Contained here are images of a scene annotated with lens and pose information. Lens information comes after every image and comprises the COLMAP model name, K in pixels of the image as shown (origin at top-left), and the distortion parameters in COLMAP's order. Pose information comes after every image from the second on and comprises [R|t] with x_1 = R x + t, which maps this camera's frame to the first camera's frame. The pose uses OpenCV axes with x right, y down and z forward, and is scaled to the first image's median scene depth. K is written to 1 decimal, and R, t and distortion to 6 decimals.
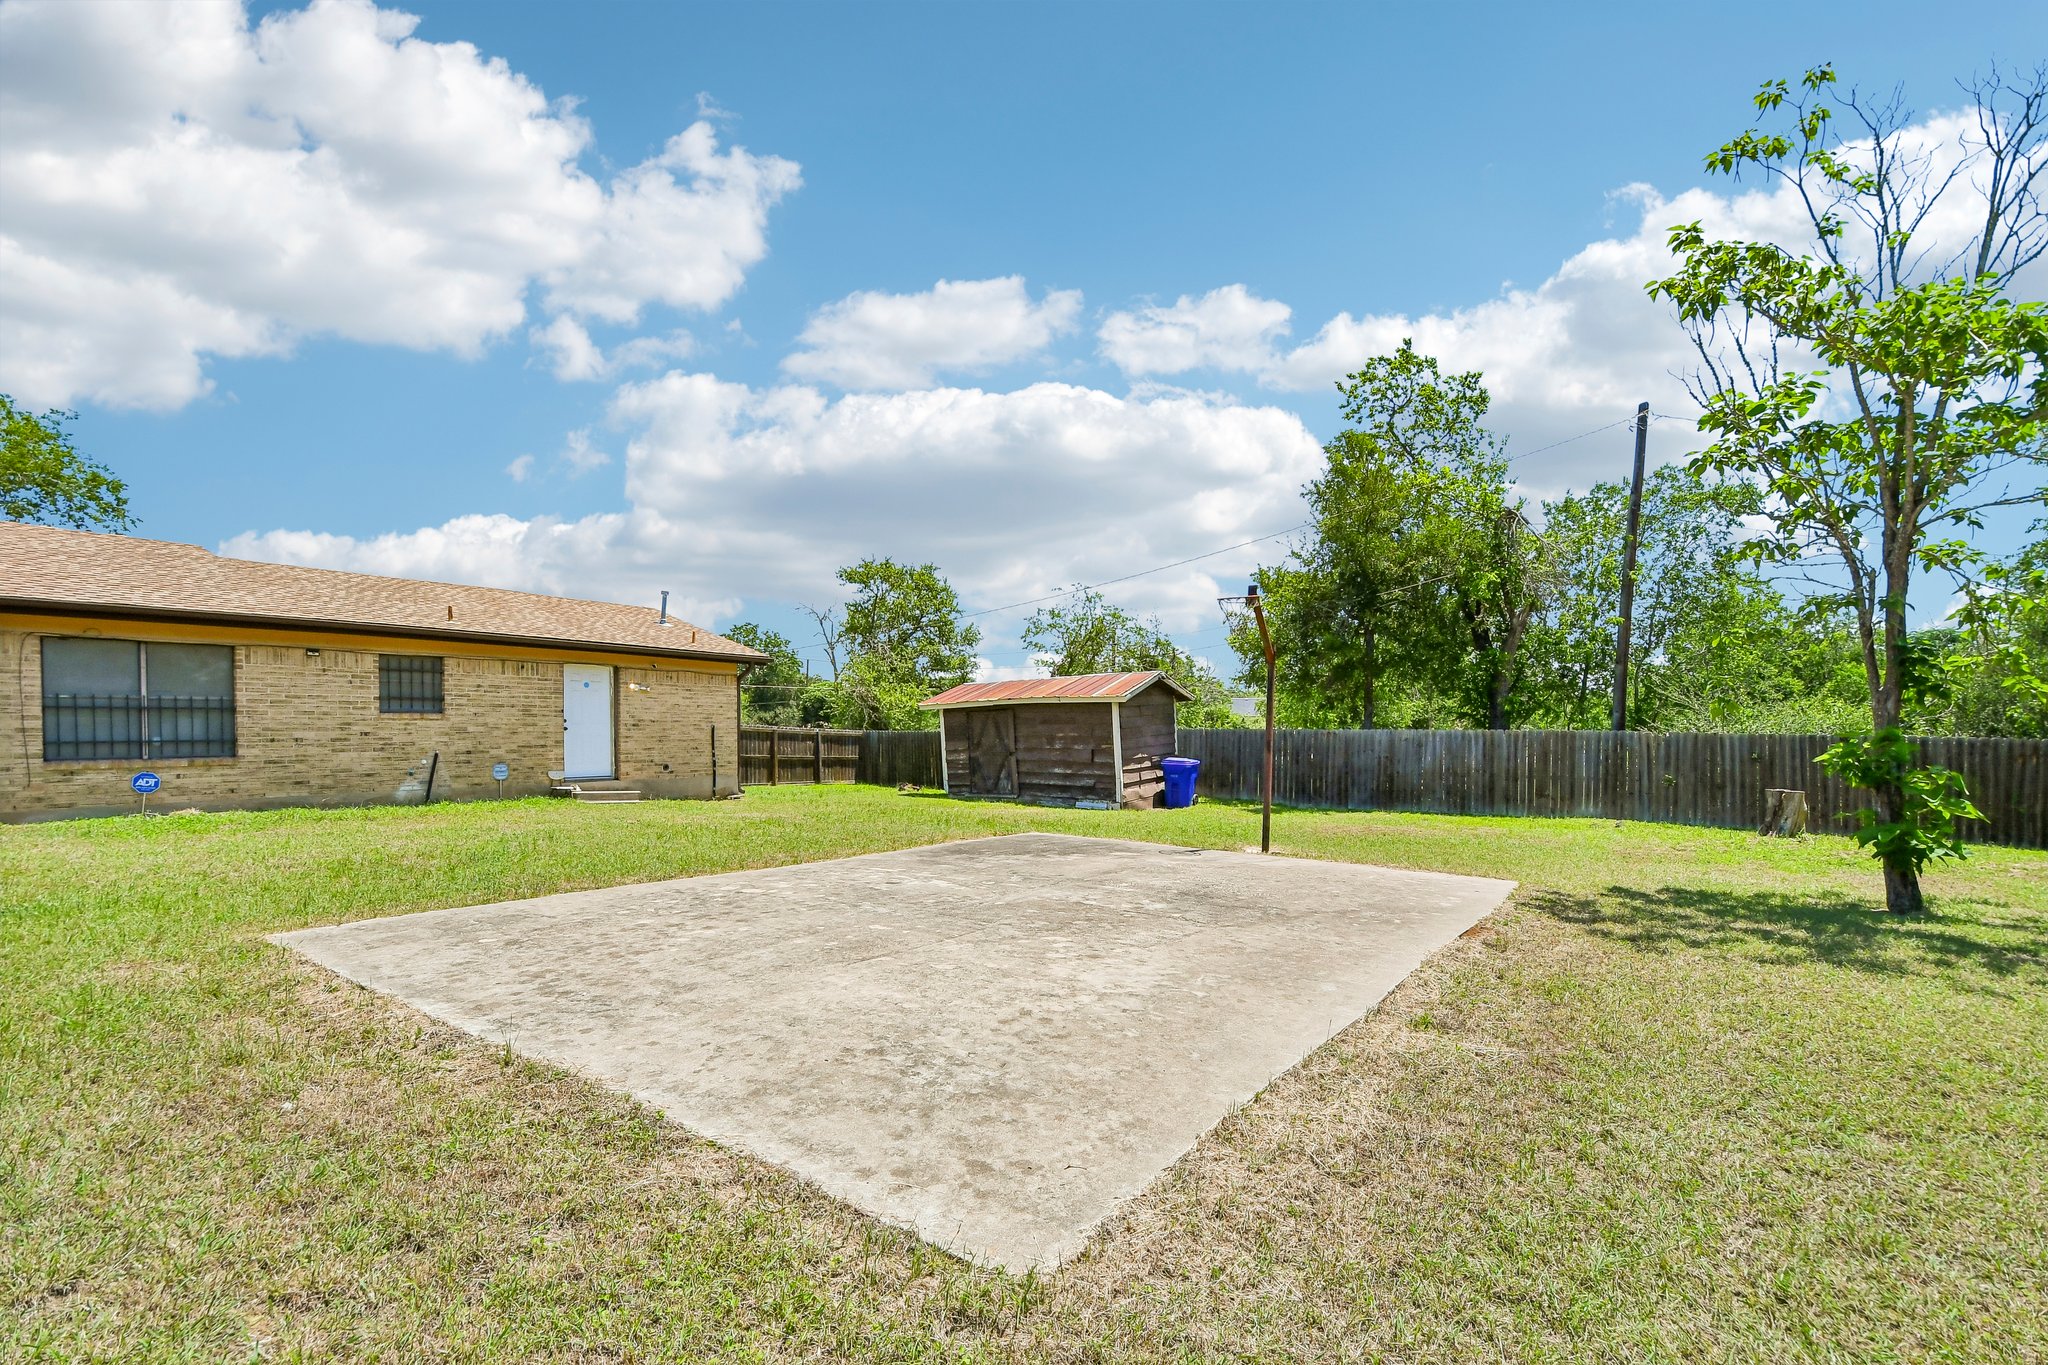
lens RADIAL K [[901.5, 0, 1018.6], [0, 901.5, 745.3], [0, 0, 1]] dist [0.000521, -0.002729]
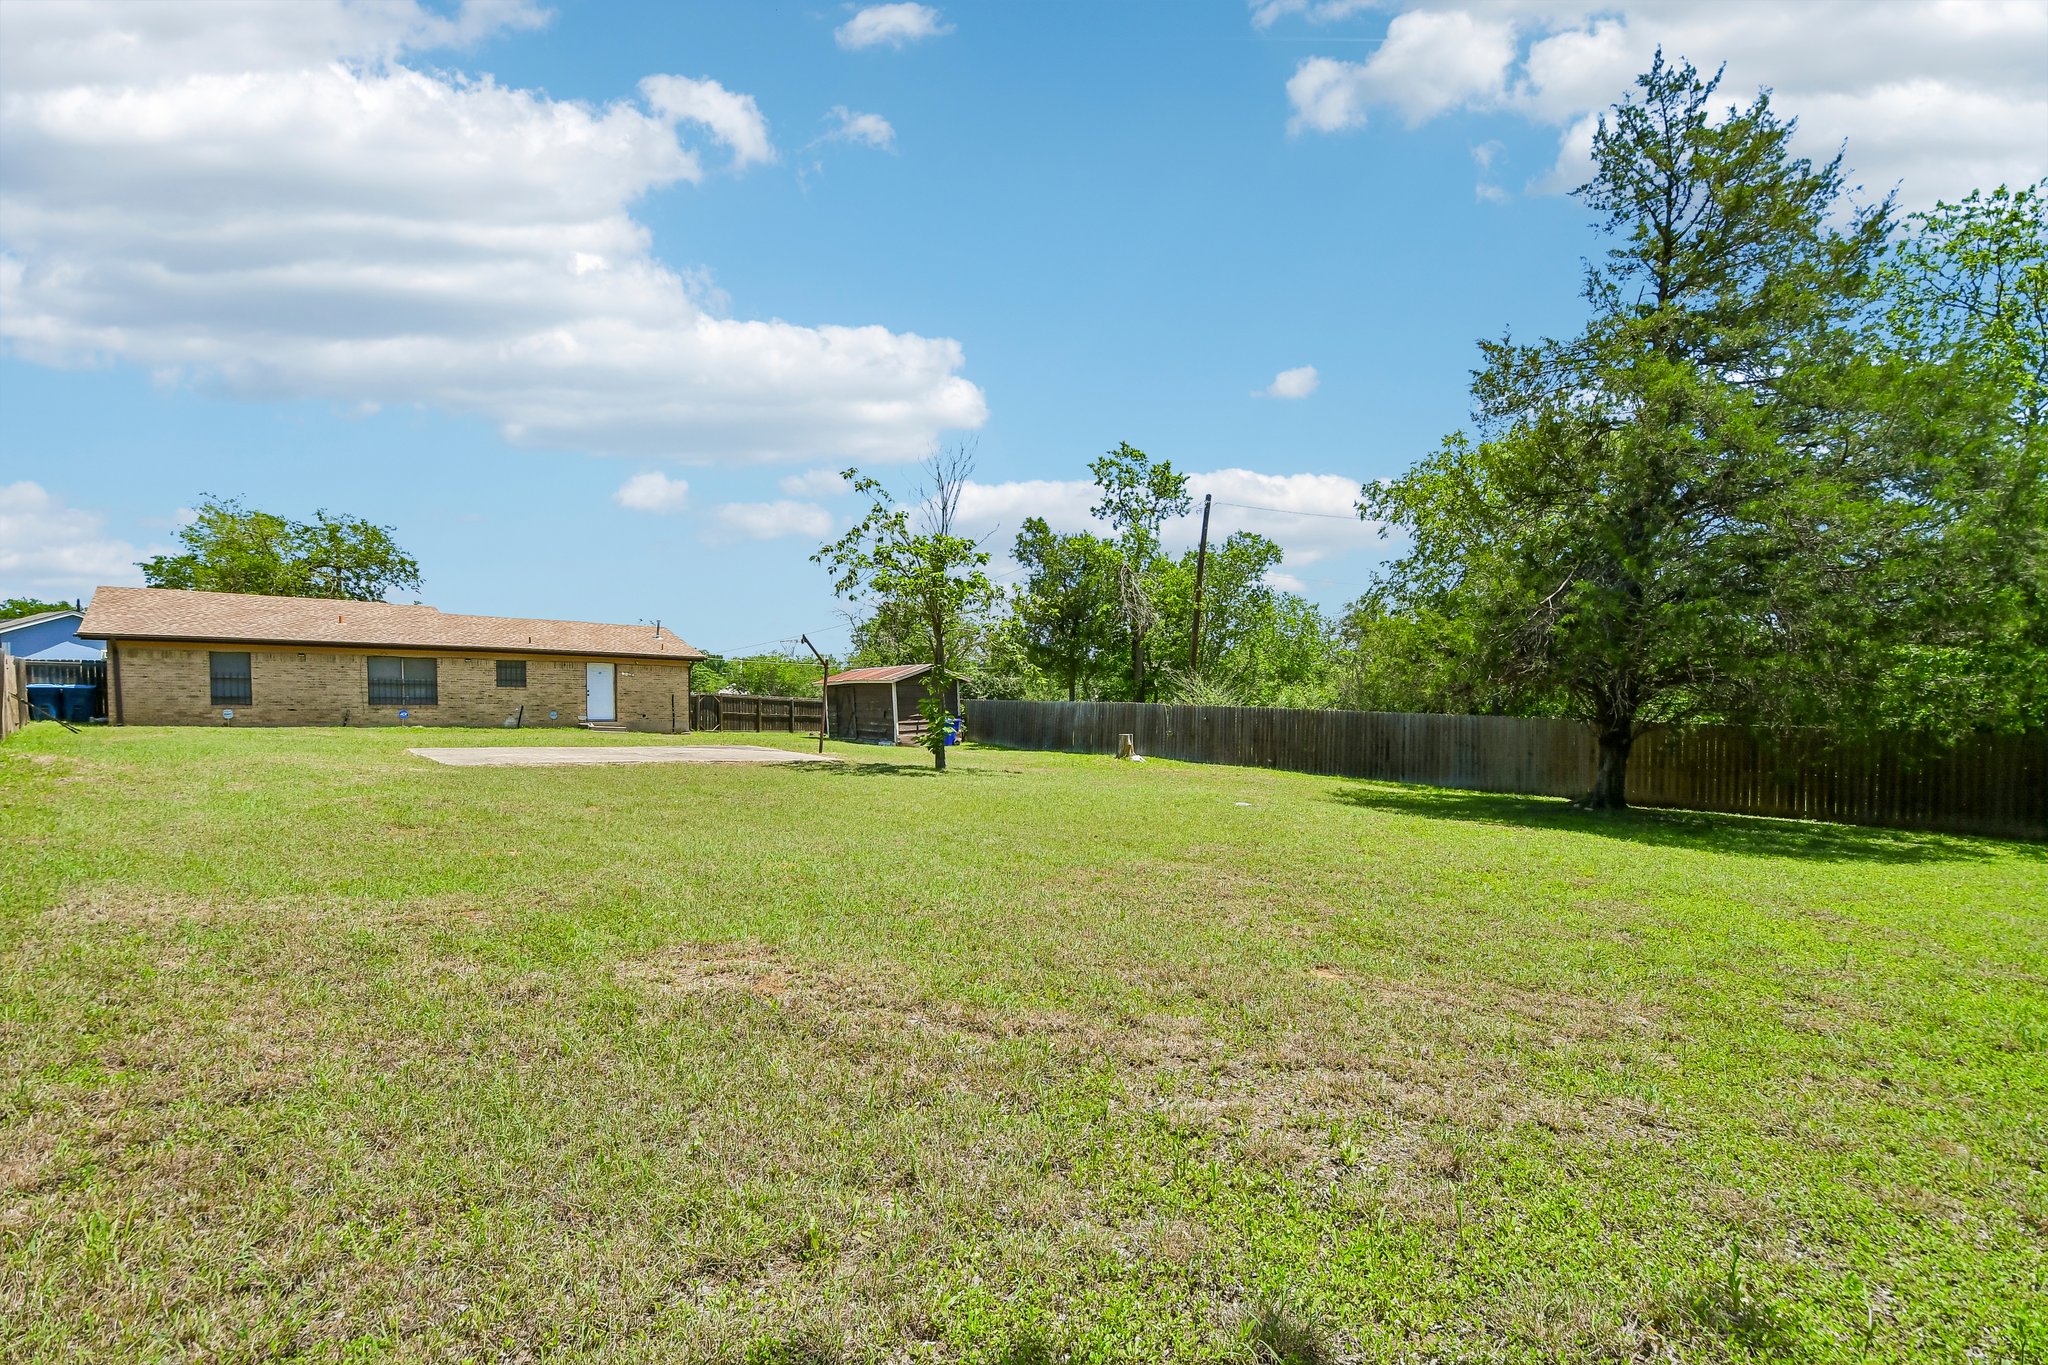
lens RADIAL K [[893.3, 0, 1025.3], [0, 893.3, 755.3], [0, 0, 1]] dist [0.003320, -0.008346]
pose [[0.974181, 0.026502, -0.224208, 1.022638], [-0.017166, 0.998906, 0.043488, 0.014186], [0.225116, -0.038517, 0.973570, -0.828101]]
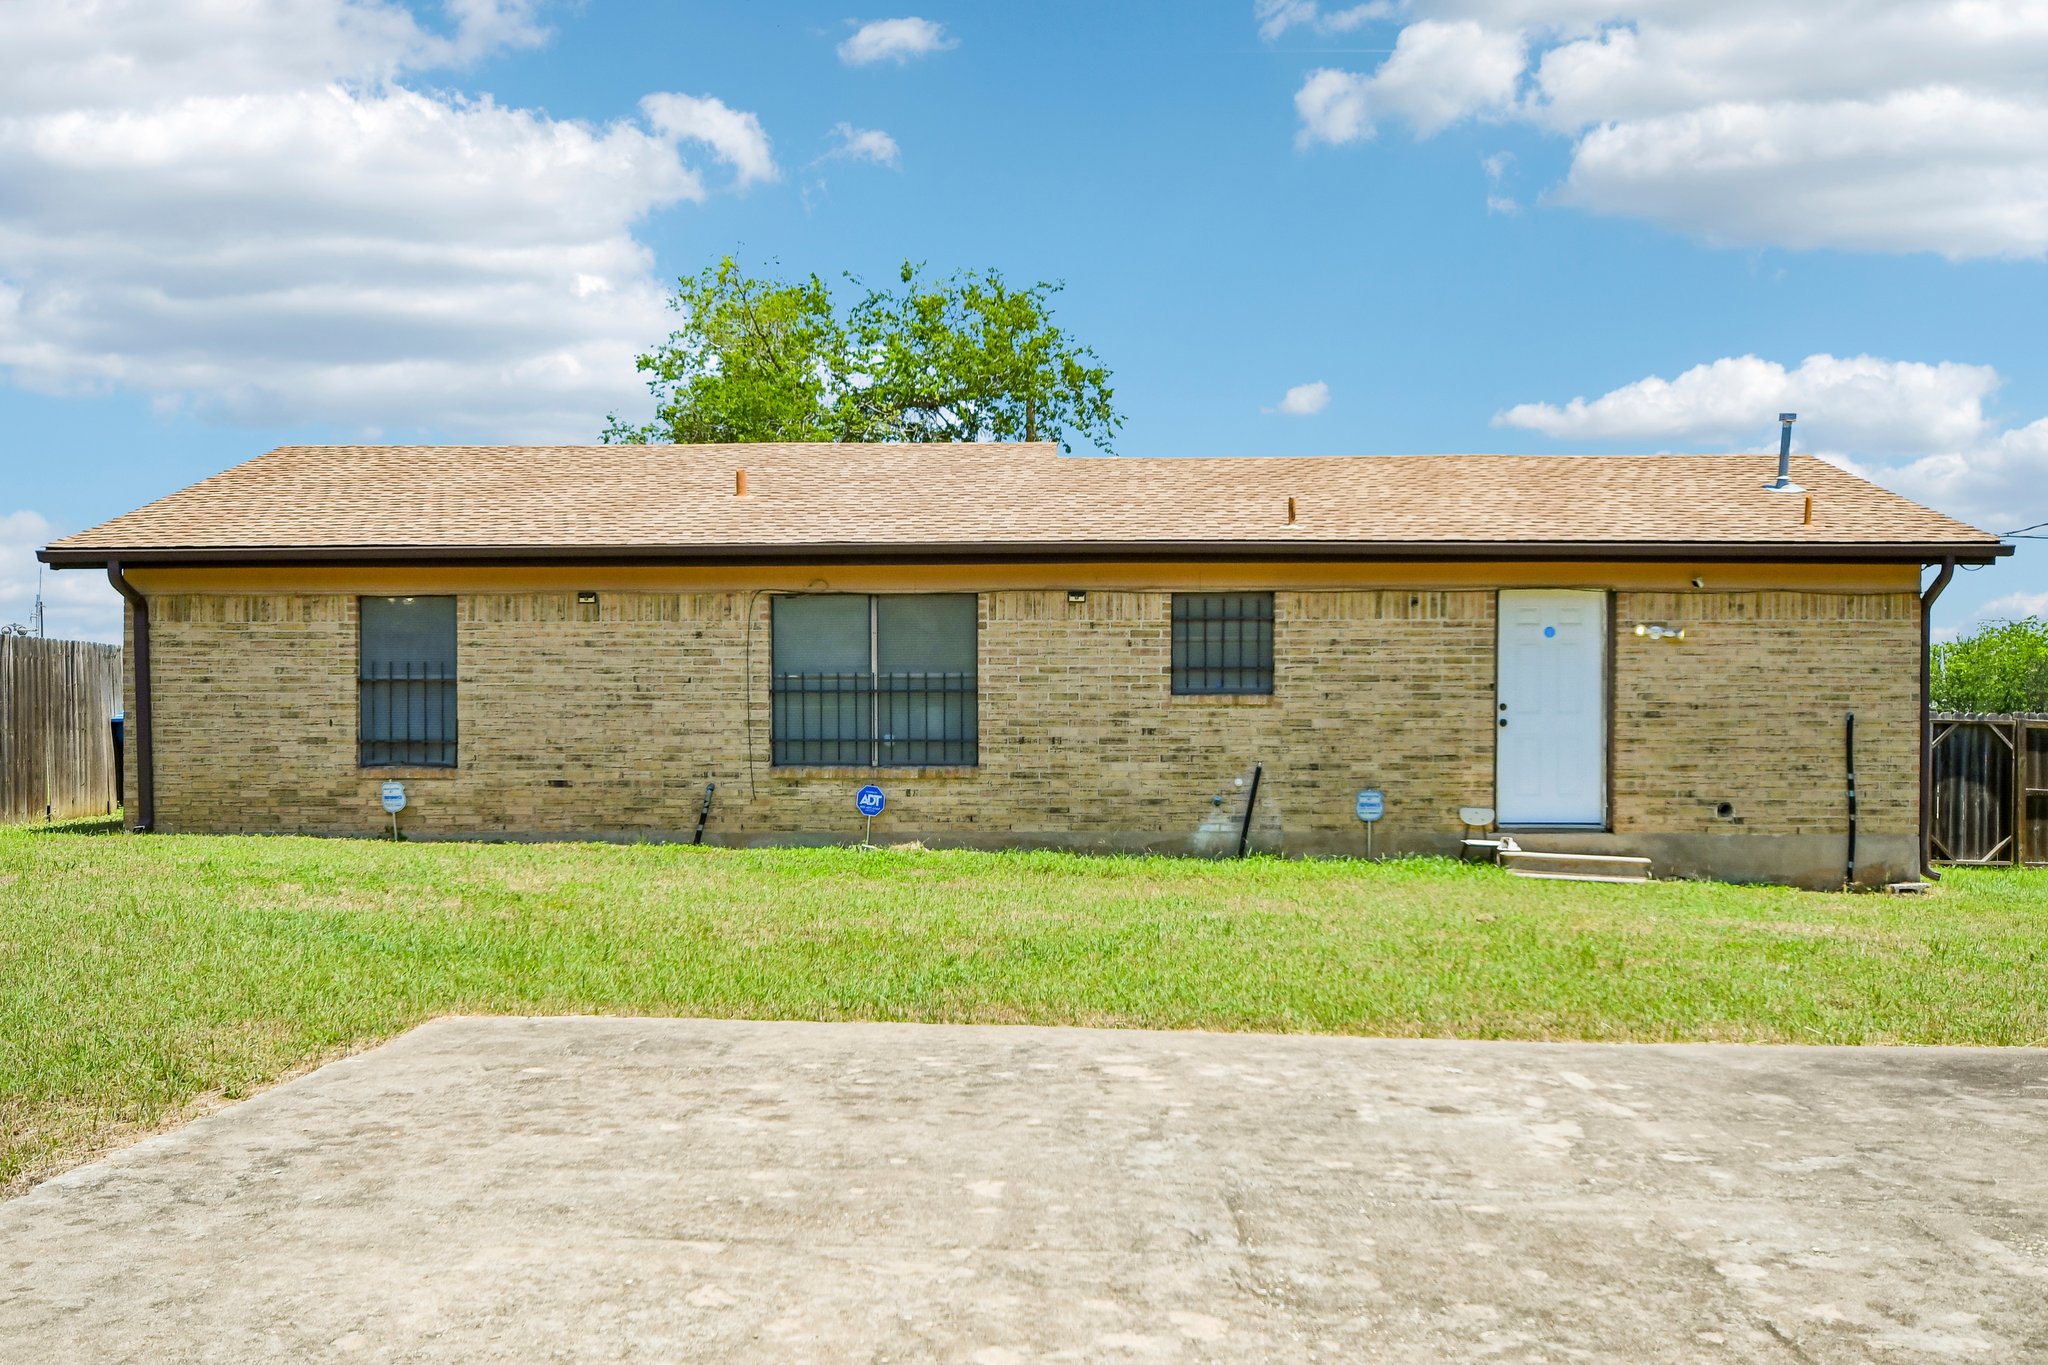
lens RADIAL K [[1891.3, 0, 1020.6], [0, 1891.3, 746.8], [0, 0, 1]] dist [-0.007813, 0.004286]
pose [[0.563141, 0.004871, -0.826347, 0.227307], [-0.017361, 0.999832, -0.005938, 0.005910], [0.826179, 0.017690, 0.563131, 0.231916]]
